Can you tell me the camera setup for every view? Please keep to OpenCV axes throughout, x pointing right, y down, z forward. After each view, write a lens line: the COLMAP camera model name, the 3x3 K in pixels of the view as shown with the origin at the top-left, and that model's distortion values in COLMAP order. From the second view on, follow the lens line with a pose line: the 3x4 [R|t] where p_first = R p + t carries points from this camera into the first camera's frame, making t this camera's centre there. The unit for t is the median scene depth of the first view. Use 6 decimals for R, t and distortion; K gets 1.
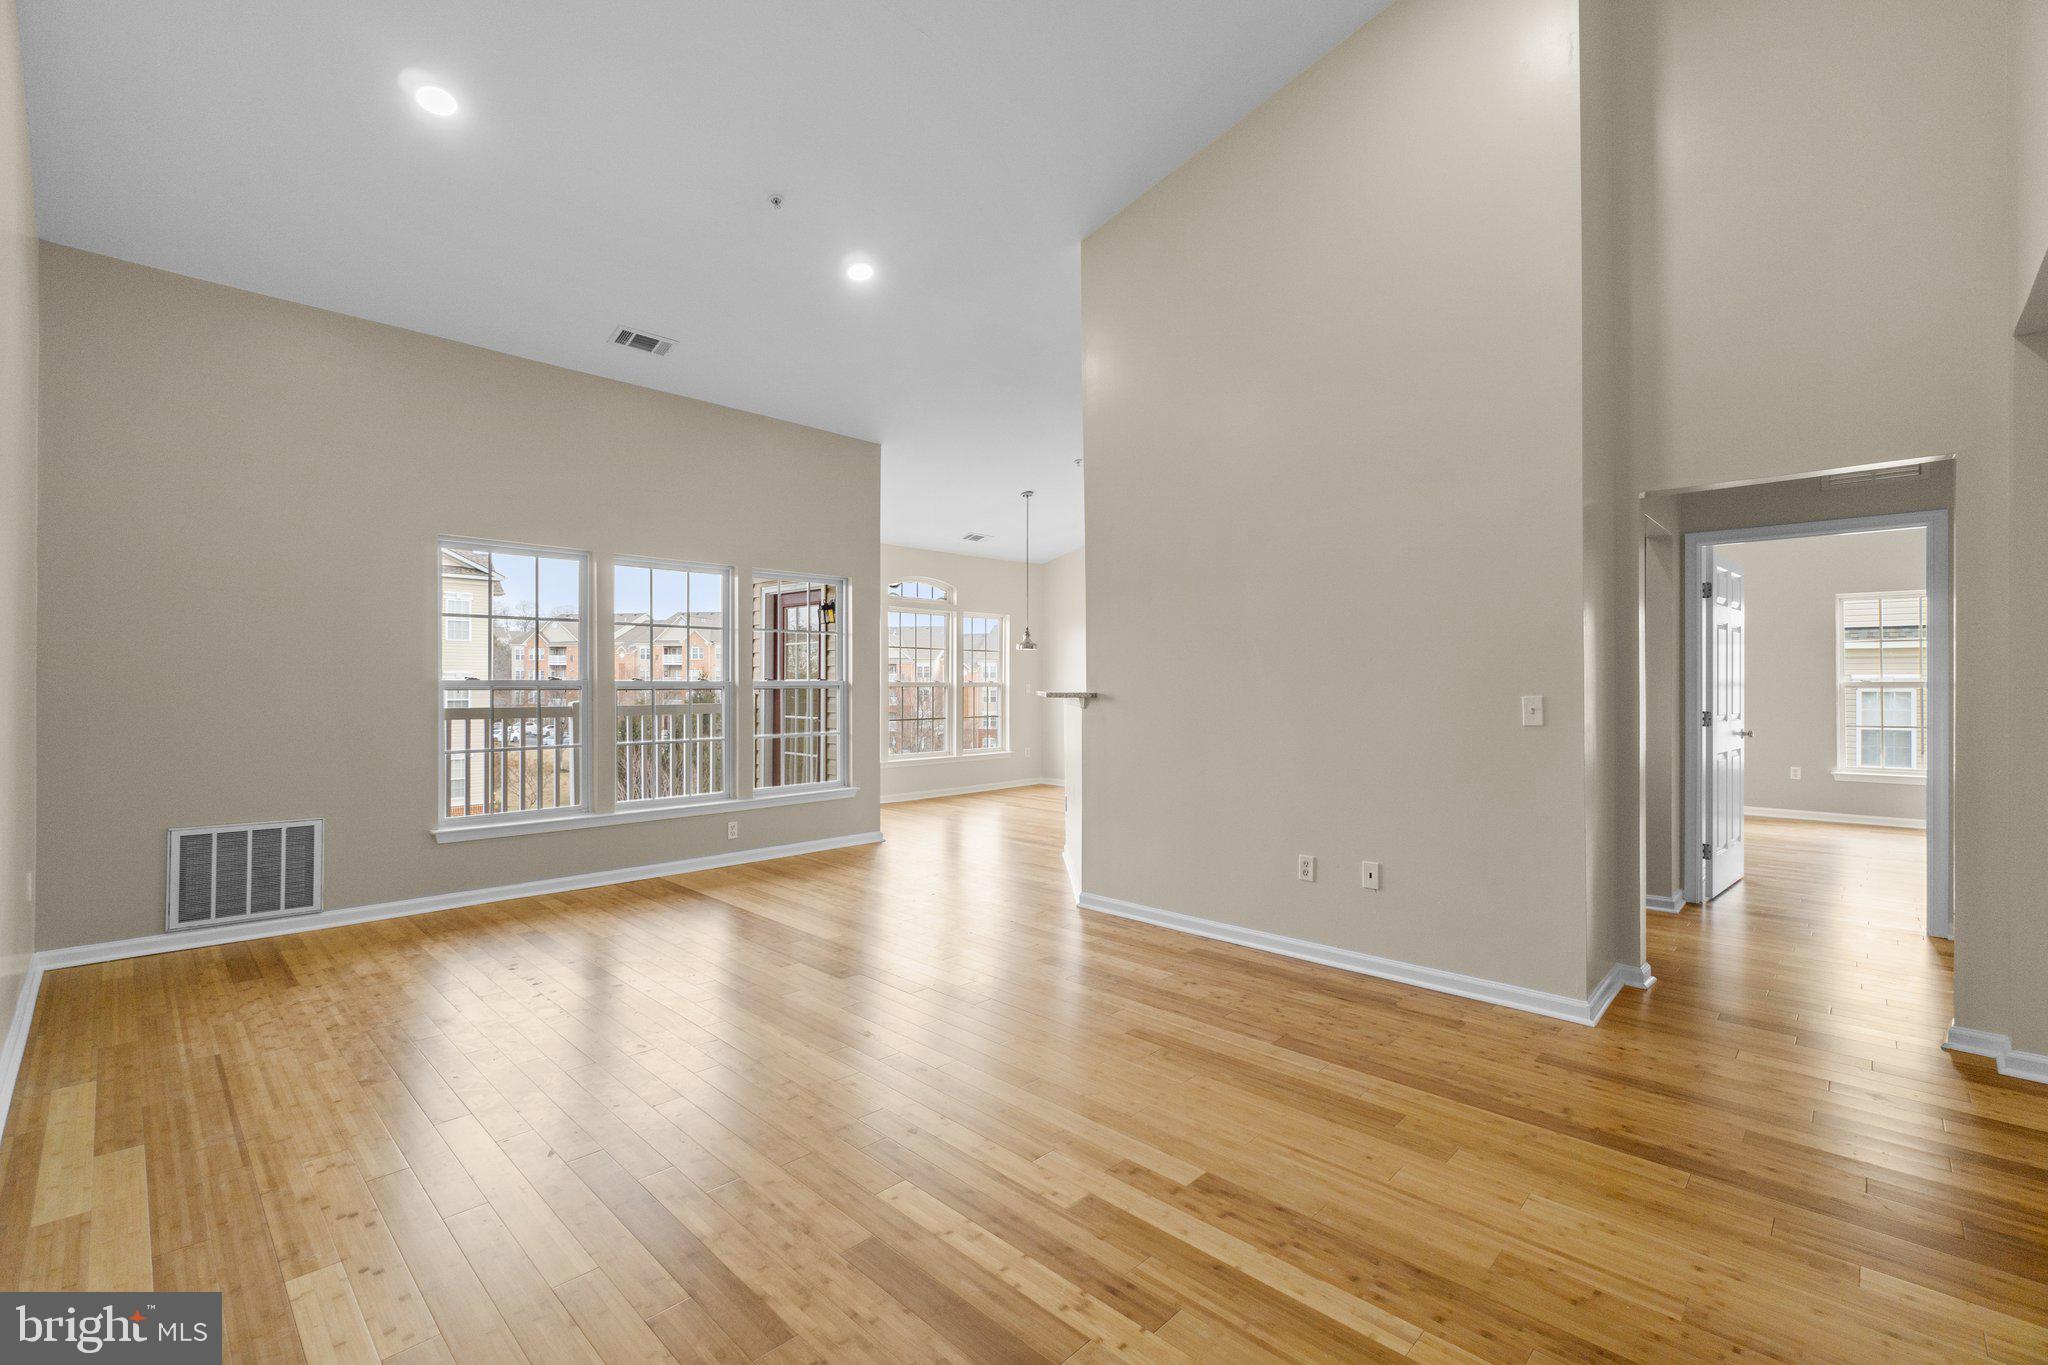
lens RADIAL K [[882.6, 0, 1008.7], [0, 882.6, 677.6], [0, 0, 1]] dist [-0.006025, 0.000867]
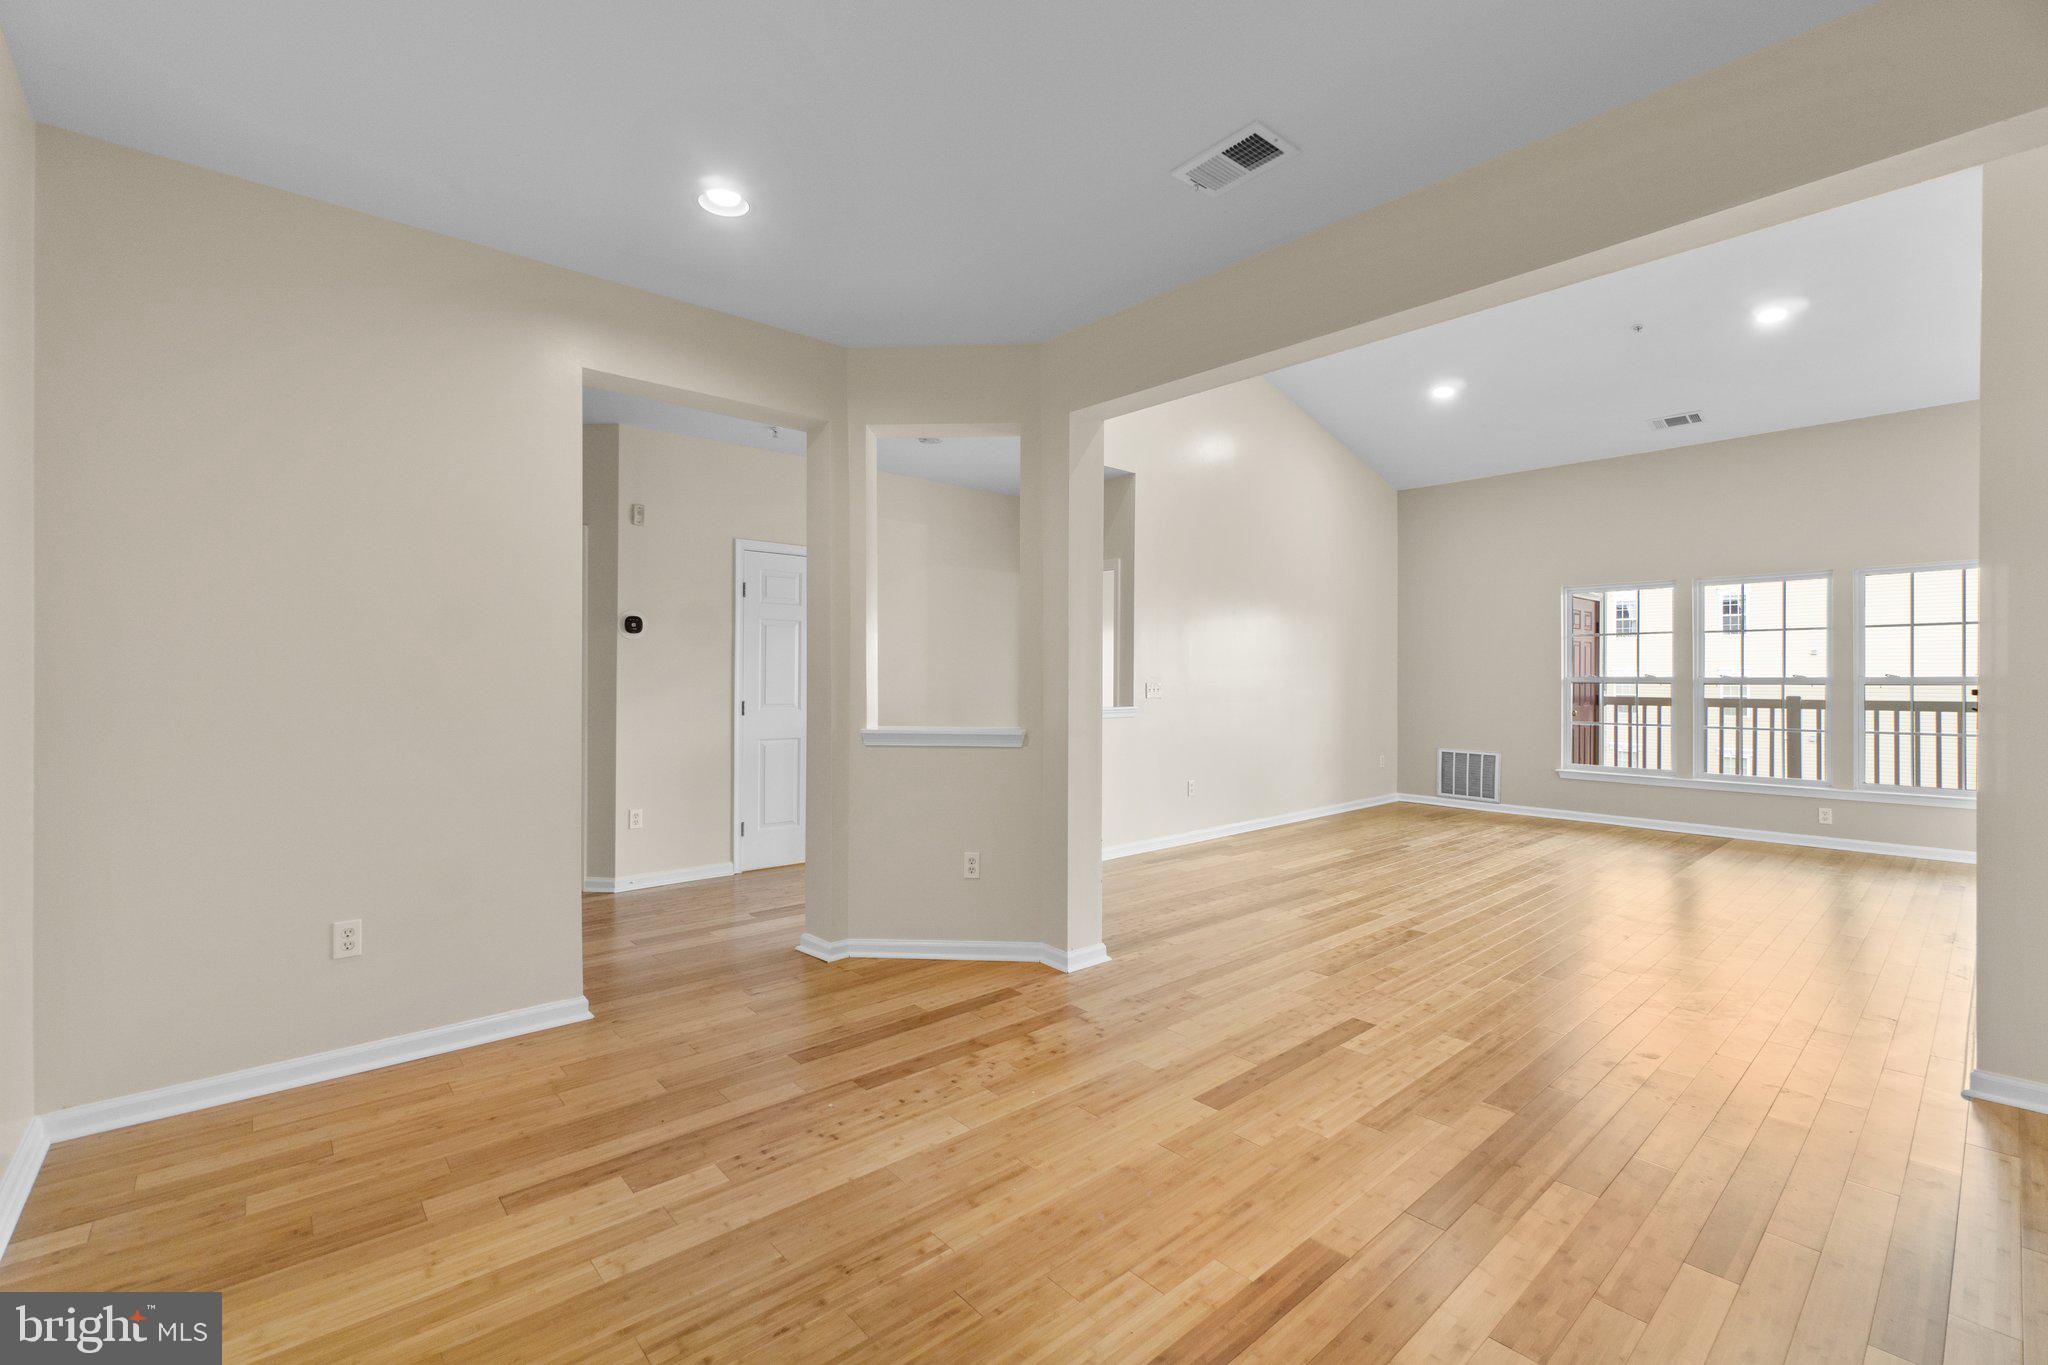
lens RADIAL K [[882.6, 0, 1016.9], [0, 882.6, 678.3], [0, 0, 1]] dist [-0.006025, 0.000867]
pose [[-0.062879, 0.001117, -0.998021, 1.131894], [0.003842, 0.999992, 0.000878, 0.001270], [0.998014, -0.003779, -0.062883, 0.119398]]
